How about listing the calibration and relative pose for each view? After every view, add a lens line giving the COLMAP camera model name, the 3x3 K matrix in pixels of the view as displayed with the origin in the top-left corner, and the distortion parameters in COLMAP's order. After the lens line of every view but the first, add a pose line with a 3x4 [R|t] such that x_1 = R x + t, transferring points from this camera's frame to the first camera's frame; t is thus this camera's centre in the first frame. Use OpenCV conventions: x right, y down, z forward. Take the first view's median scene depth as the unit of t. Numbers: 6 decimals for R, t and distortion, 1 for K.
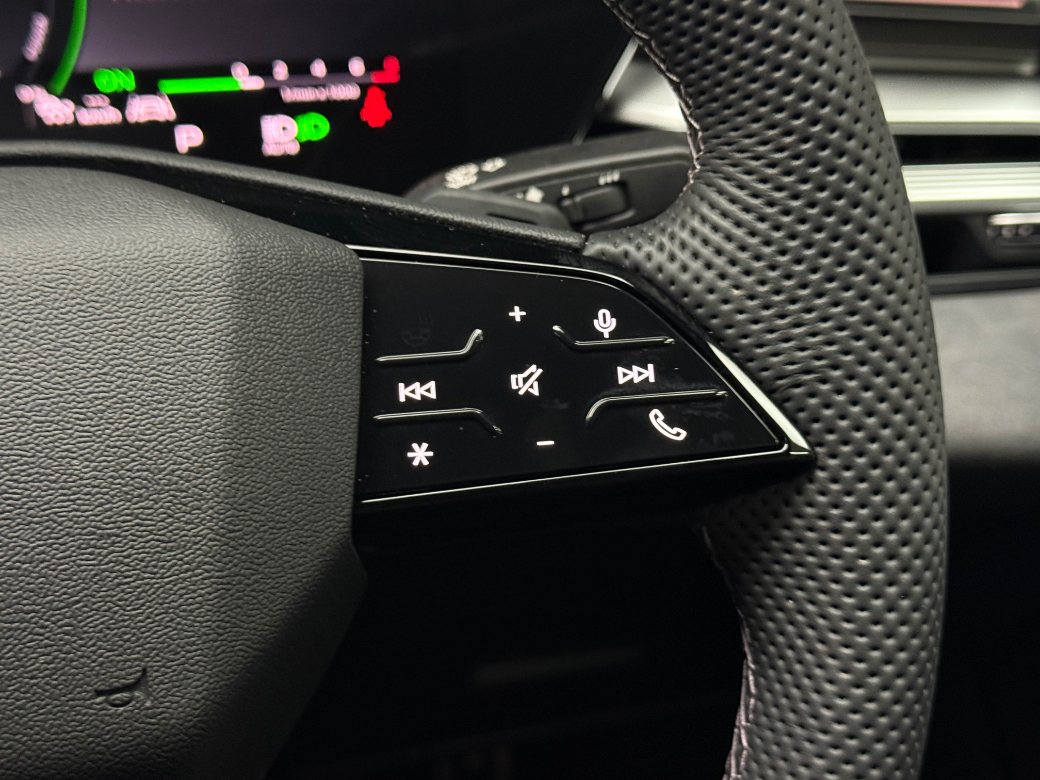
lens RADIAL K [[1478.5, 0, 519.0], [0, 1478.5, 391.9], [0, 0, 1]] dist [0.006719, 0.000000]
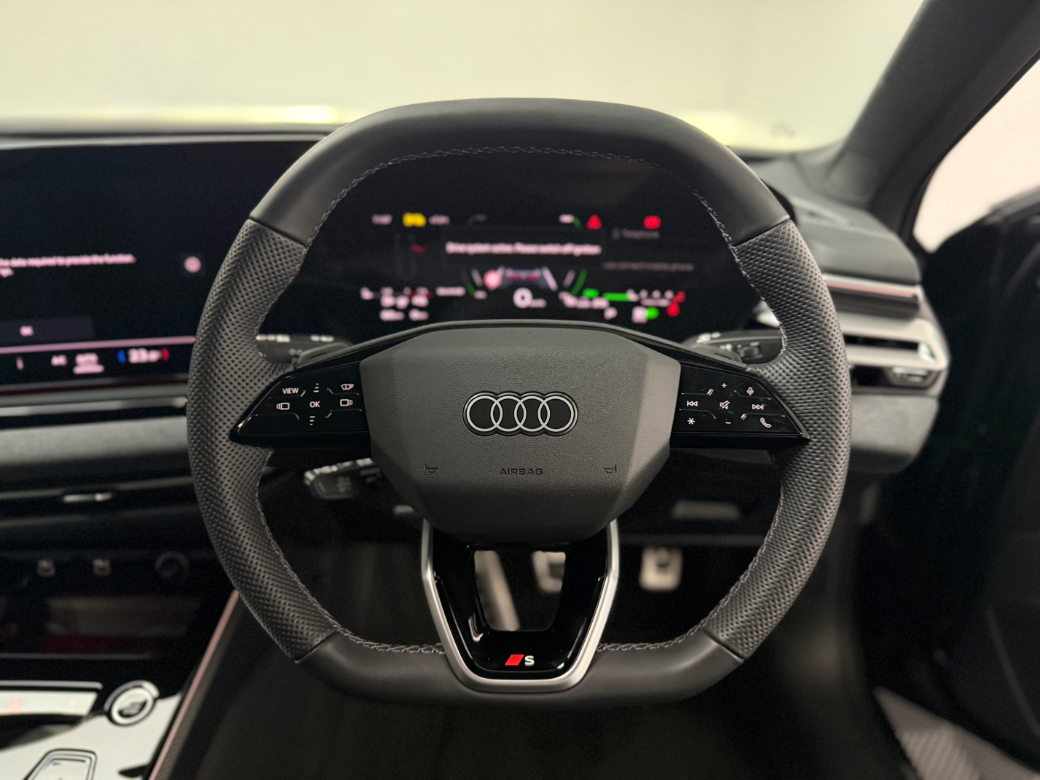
lens RADIAL K [[727.3, 0, 521.5], [0, 727.3, 379.2], [0, 0, 1]] dist [-0.007132, -0.001797]
pose [[0.965695, 0.124580, -0.227843, -0.069114], [-0.134846, 0.990413, -0.029996, 0.045109], [0.221922, 0.059690, 0.973236, -0.715877]]
